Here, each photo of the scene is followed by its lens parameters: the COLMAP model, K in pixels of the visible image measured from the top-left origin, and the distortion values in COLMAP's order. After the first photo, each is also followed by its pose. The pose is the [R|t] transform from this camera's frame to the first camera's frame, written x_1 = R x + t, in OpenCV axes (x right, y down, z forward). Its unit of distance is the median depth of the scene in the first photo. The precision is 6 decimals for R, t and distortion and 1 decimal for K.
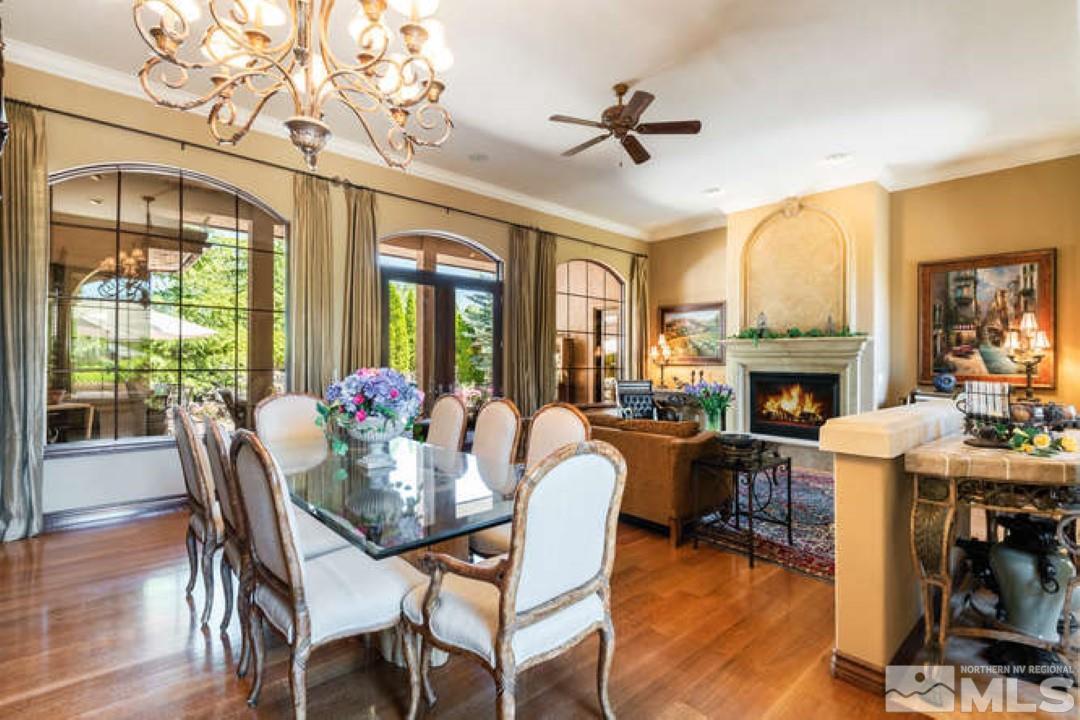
lens RADIAL K [[491.8, 0, 546.6], [0, 491.8, 355.1], [0, 0, 1]] dist [0.001031, 0.000163]
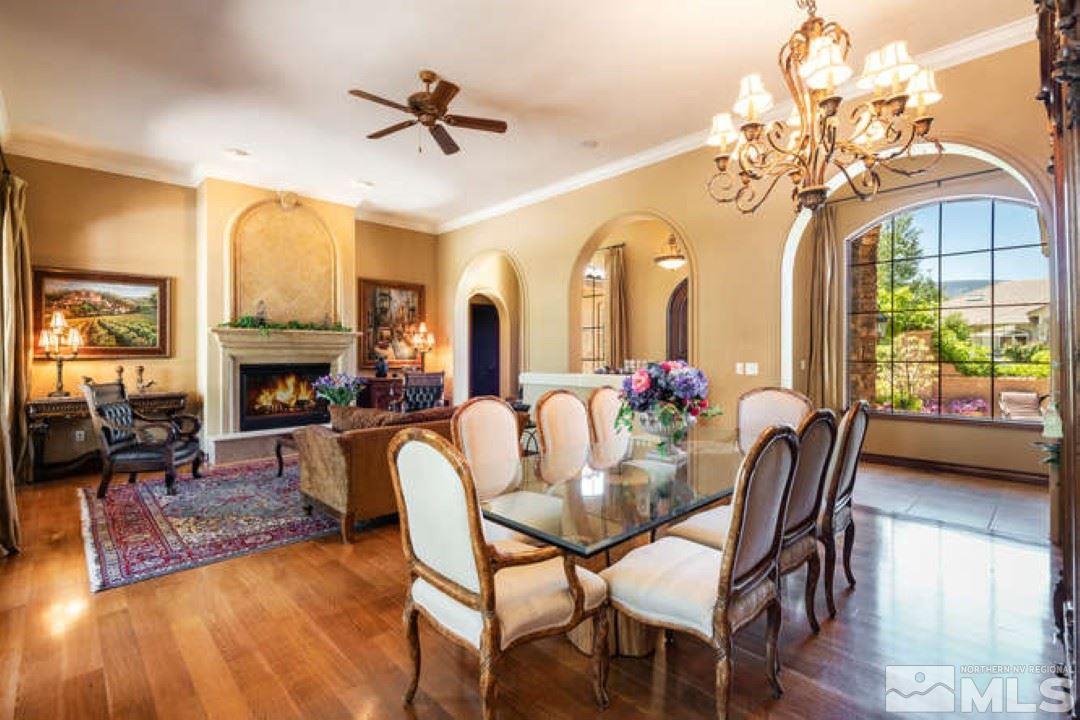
lens RADIAL K [[504.8, 0, 535.6], [0, 504.8, 361.5], [0, 0, 1]] dist [0.001825, -0.015093]
pose [[-0.039468, -0.023807, 0.998937, -0.572954], [-0.008495, 0.999688, 0.023490, 0.002431], [-0.999185, -0.007559, -0.039658, 0.529970]]
